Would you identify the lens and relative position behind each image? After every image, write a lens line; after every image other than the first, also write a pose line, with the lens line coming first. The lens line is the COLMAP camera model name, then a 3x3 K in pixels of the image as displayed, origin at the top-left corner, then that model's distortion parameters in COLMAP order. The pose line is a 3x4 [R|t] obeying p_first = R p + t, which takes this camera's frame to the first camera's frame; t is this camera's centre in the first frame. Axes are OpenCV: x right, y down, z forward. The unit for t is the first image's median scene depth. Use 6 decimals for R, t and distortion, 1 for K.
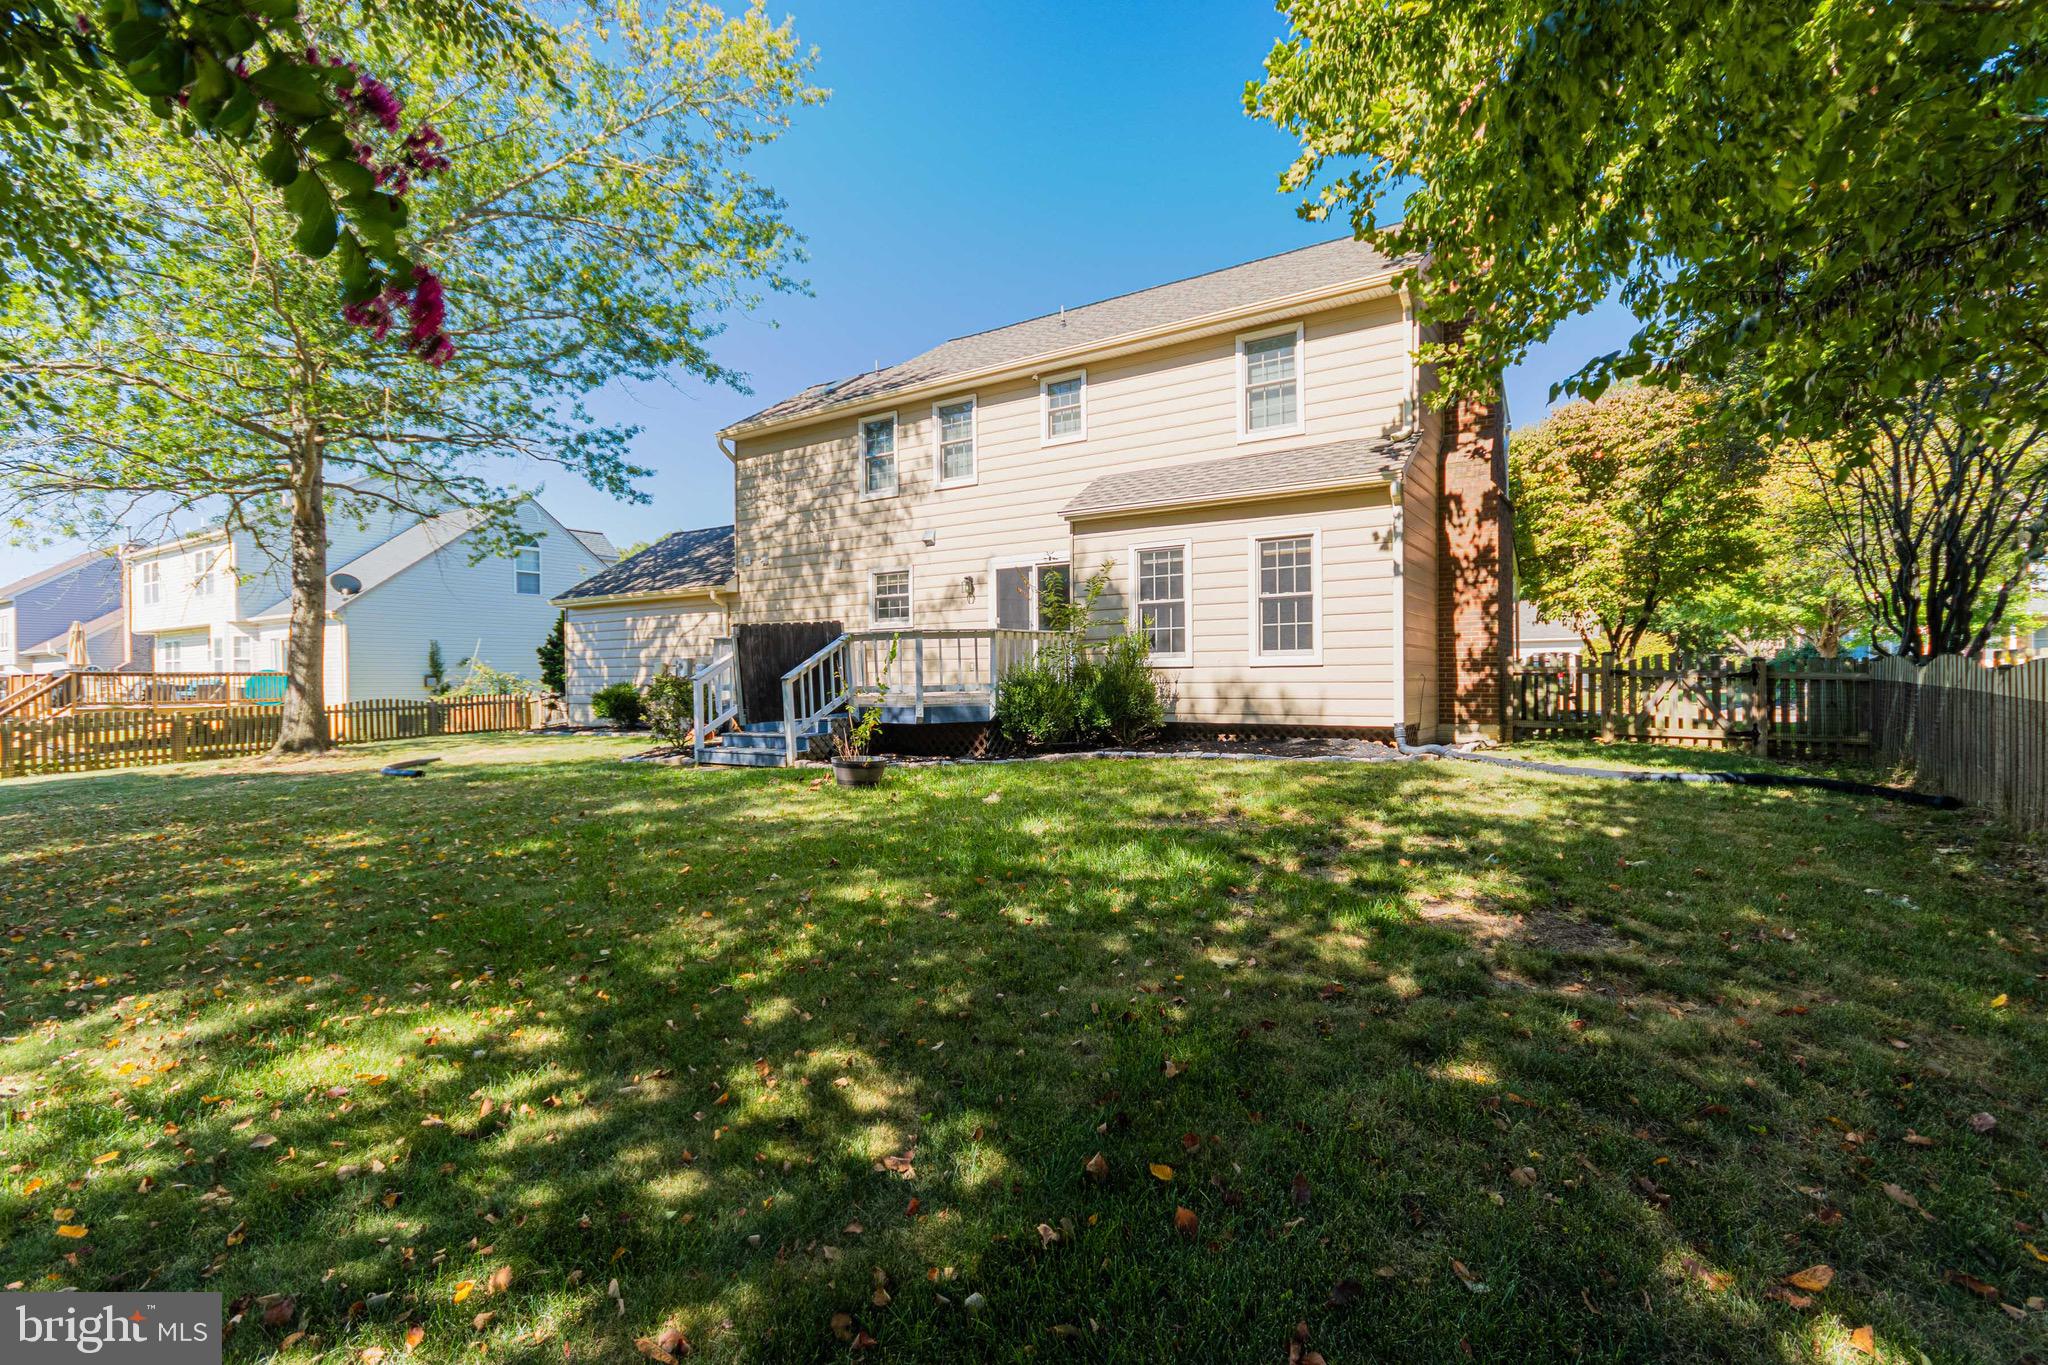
lens RADIAL K [[951.0, 0, 1024.5], [0, 951.0, 686.6], [0, 0, 1]] dist [0.003492, -0.000162]
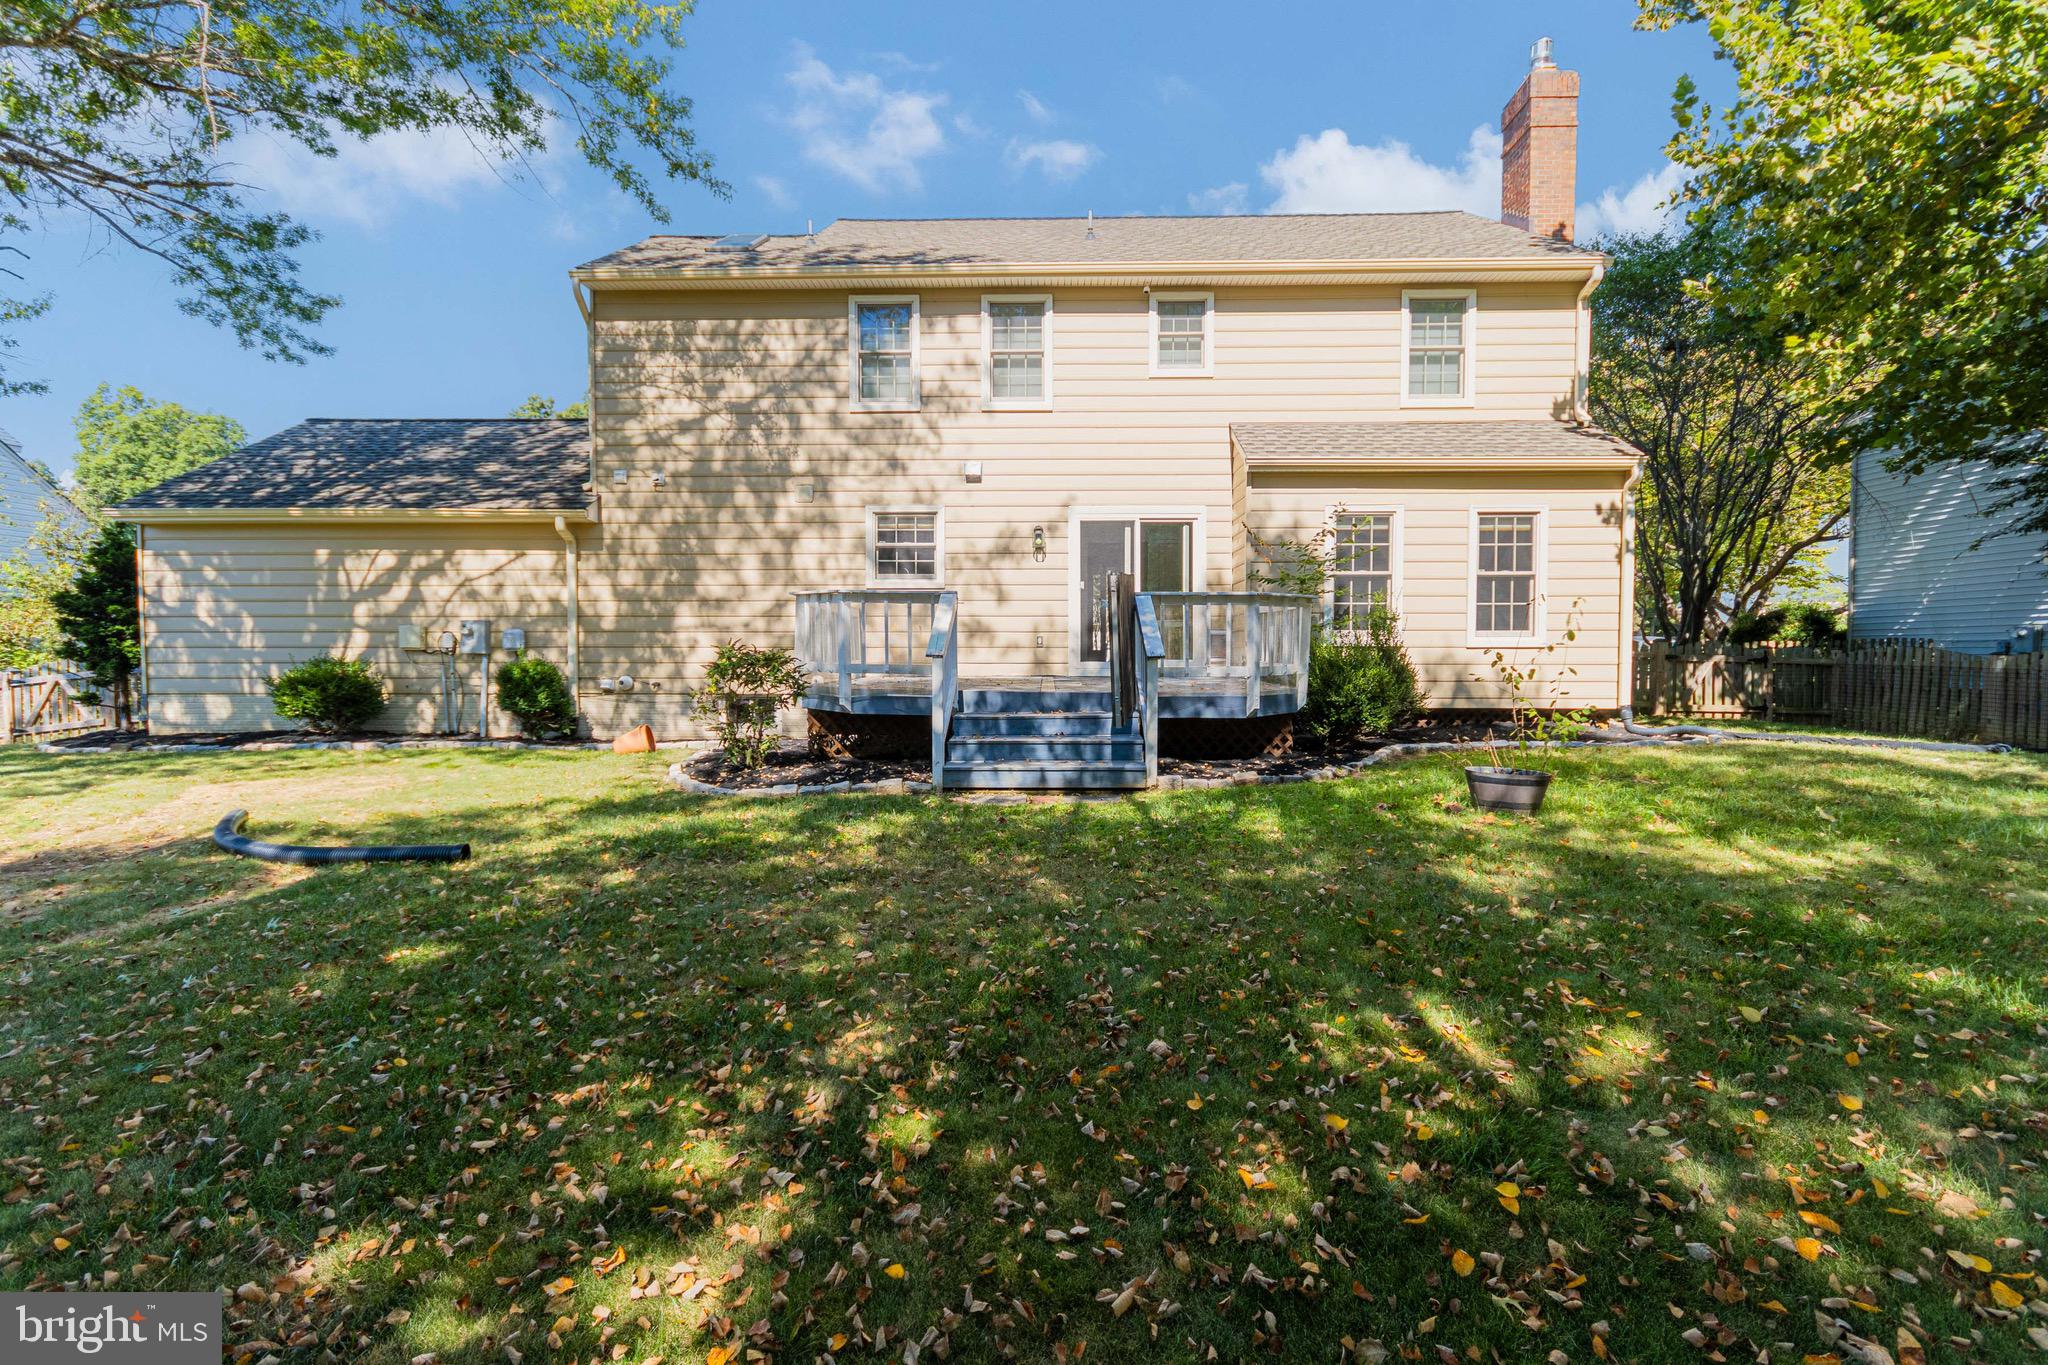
lens RADIAL K [[951.0, 0, 1024.0], [0, 951.0, 677.8], [0, 0, 1]] dist [0.003492, -0.000162]
pose [[0.840341, -0.003527, 0.542046, -0.462266], [-0.004691, 0.999894, 0.013778, -0.001363], [-0.542037, -0.014121, 0.840236, 0.322720]]
